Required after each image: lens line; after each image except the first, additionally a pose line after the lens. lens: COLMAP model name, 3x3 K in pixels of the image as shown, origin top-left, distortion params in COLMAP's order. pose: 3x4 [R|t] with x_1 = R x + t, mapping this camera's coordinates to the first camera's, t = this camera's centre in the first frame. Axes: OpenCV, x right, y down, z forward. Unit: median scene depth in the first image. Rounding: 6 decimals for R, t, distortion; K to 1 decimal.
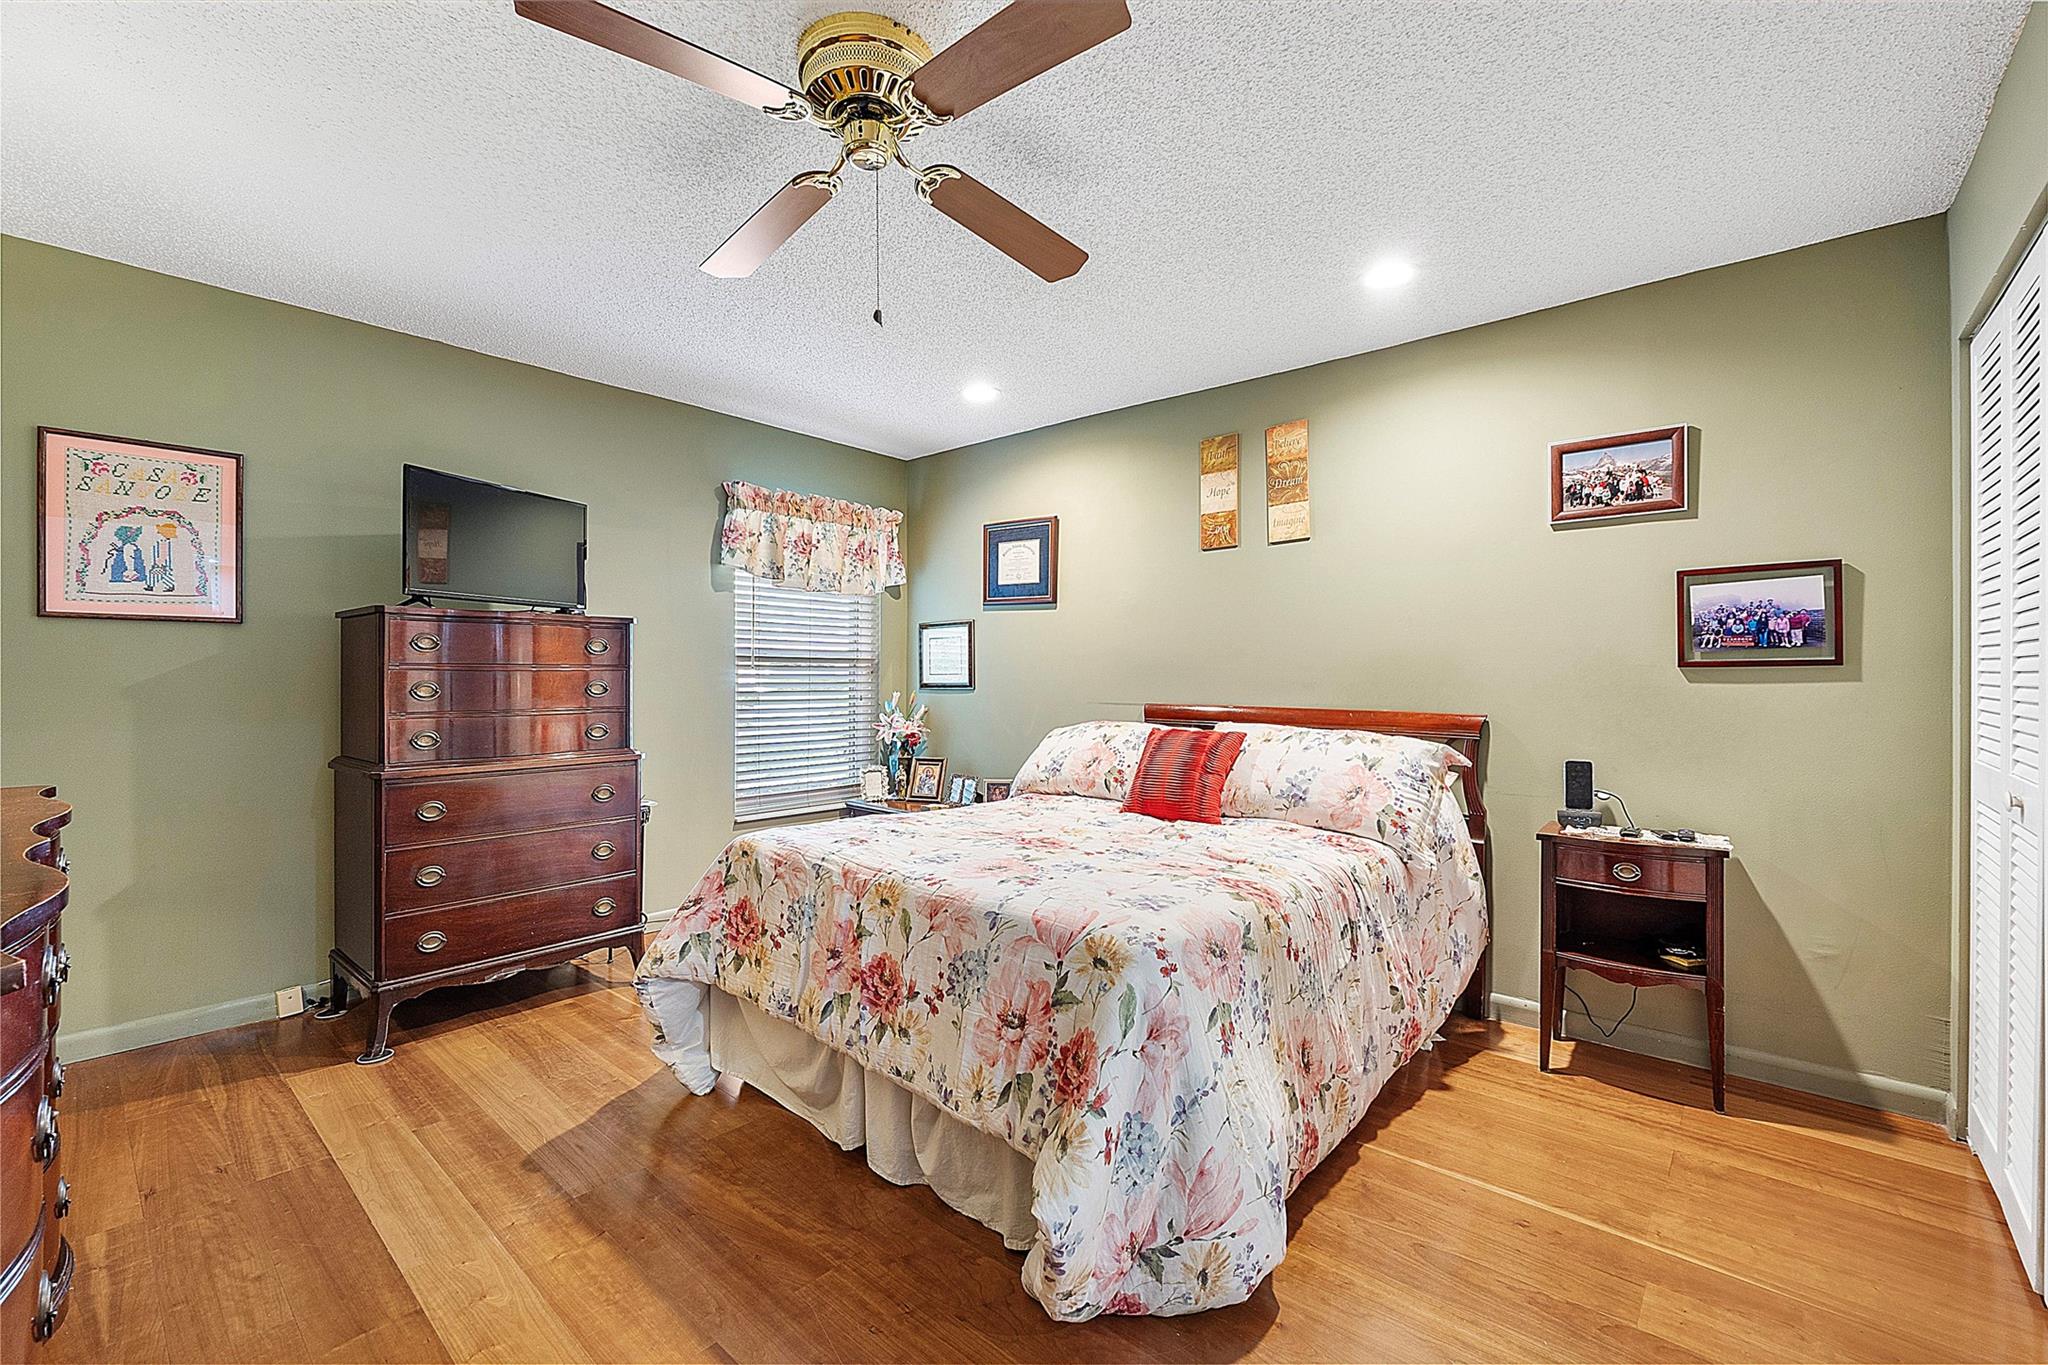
lens RADIAL K [[867.3, 0, 1022.2], [0, 867.3, 676.1], [0, 0, 1]] dist [-0.005899, -0.000478]
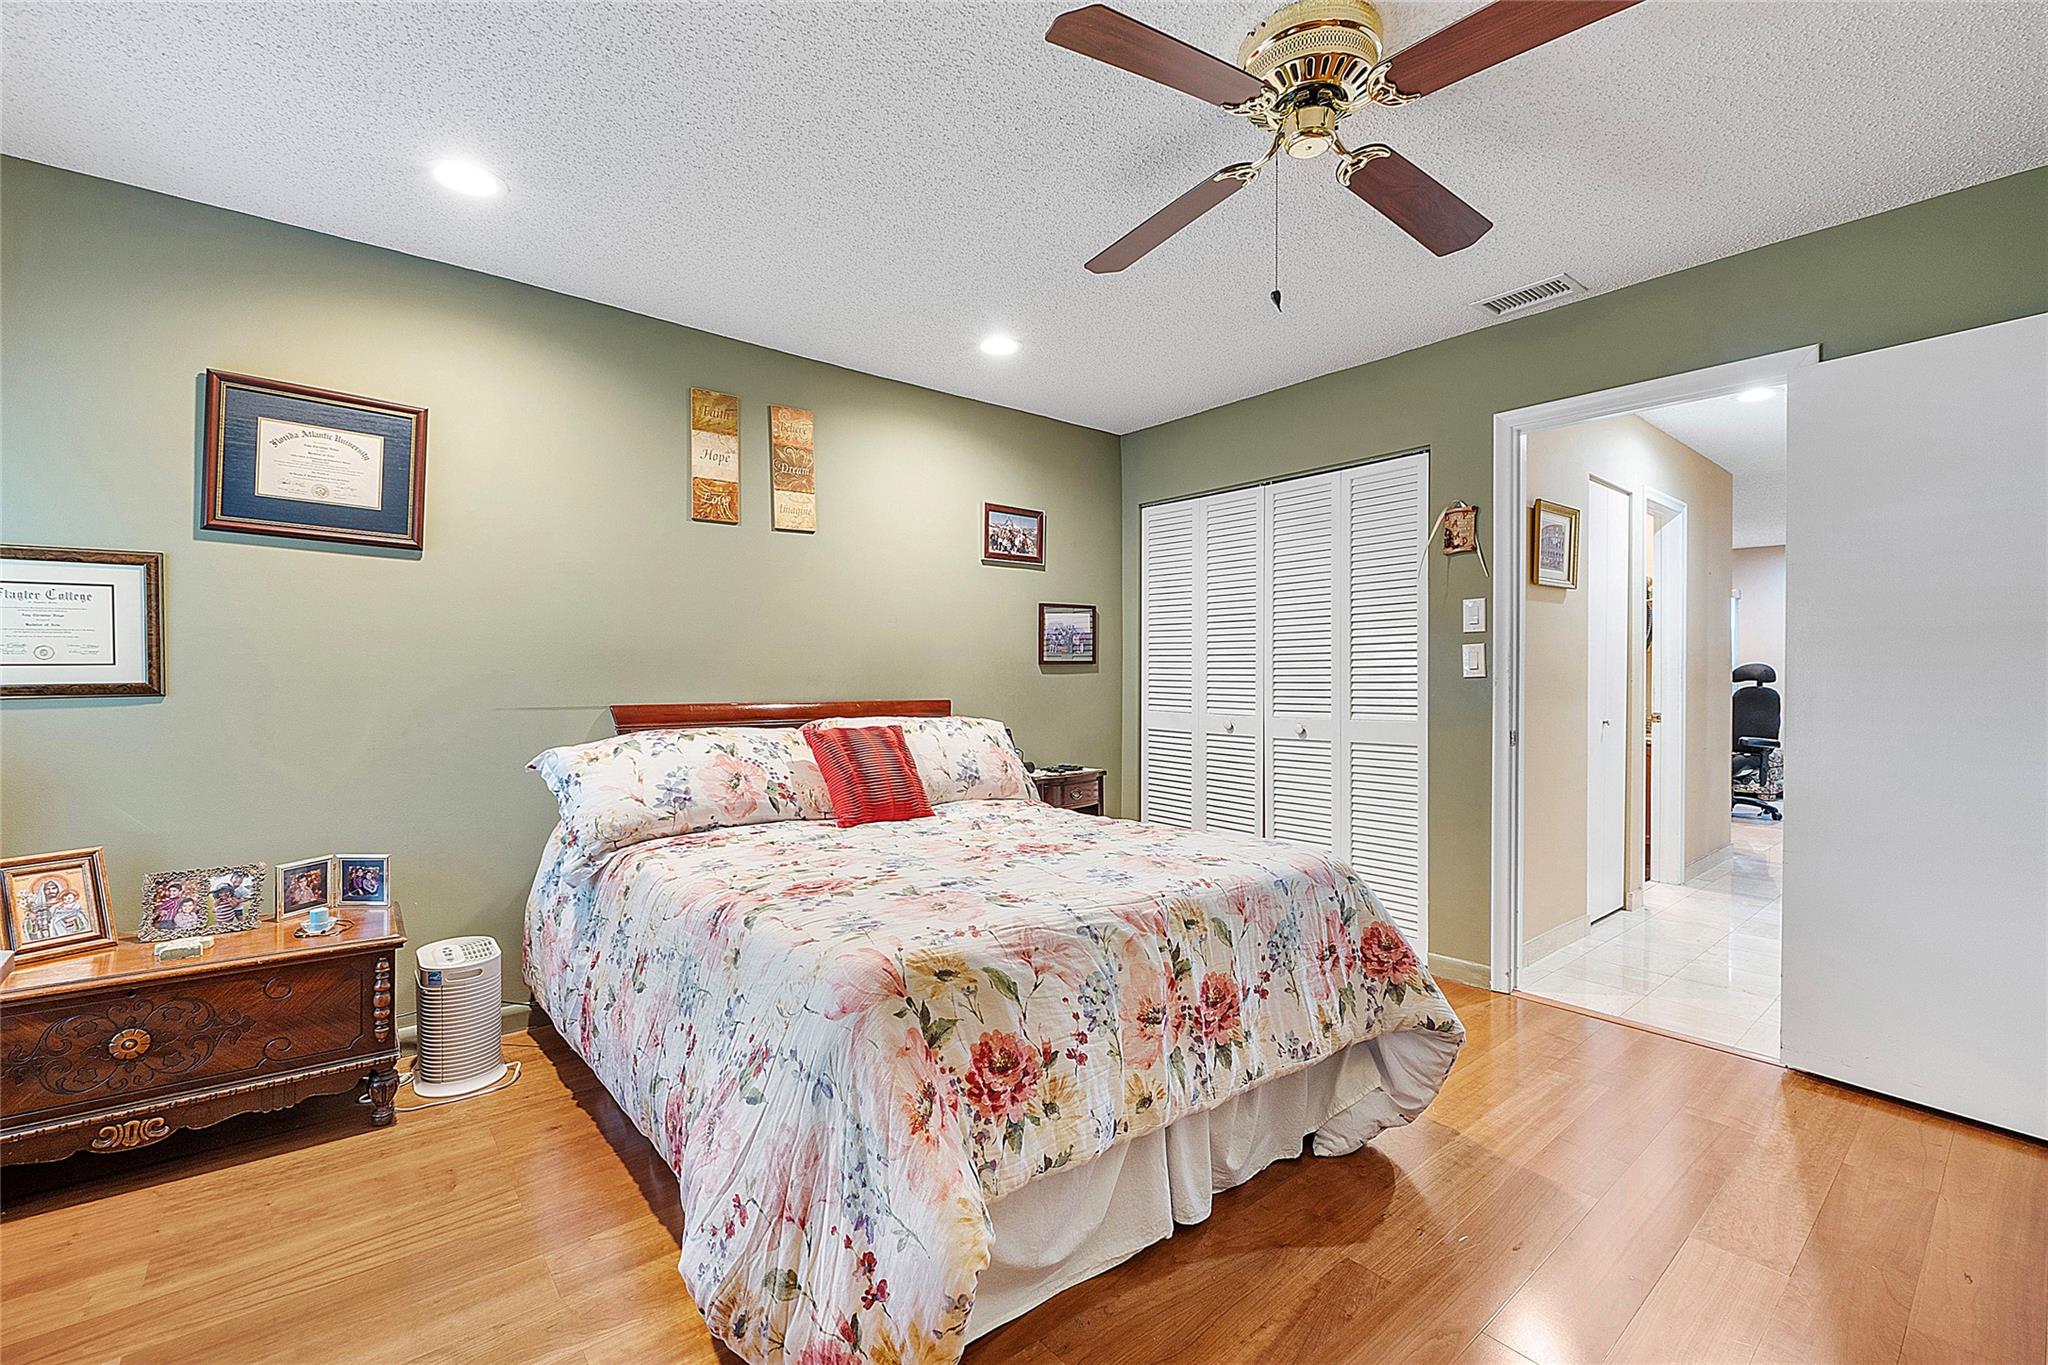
lens RADIAL K [[867.3, 0, 1022.2], [0, 867.3, 676.1], [0, 0, 1]] dist [-0.005899, -0.000478]
pose [[0.158087, -0.007810, 0.987394, -0.781948], [-0.001676, 0.999965, 0.008178, -0.000938], [-0.987424, -0.002948, 0.158068, 0.755061]]
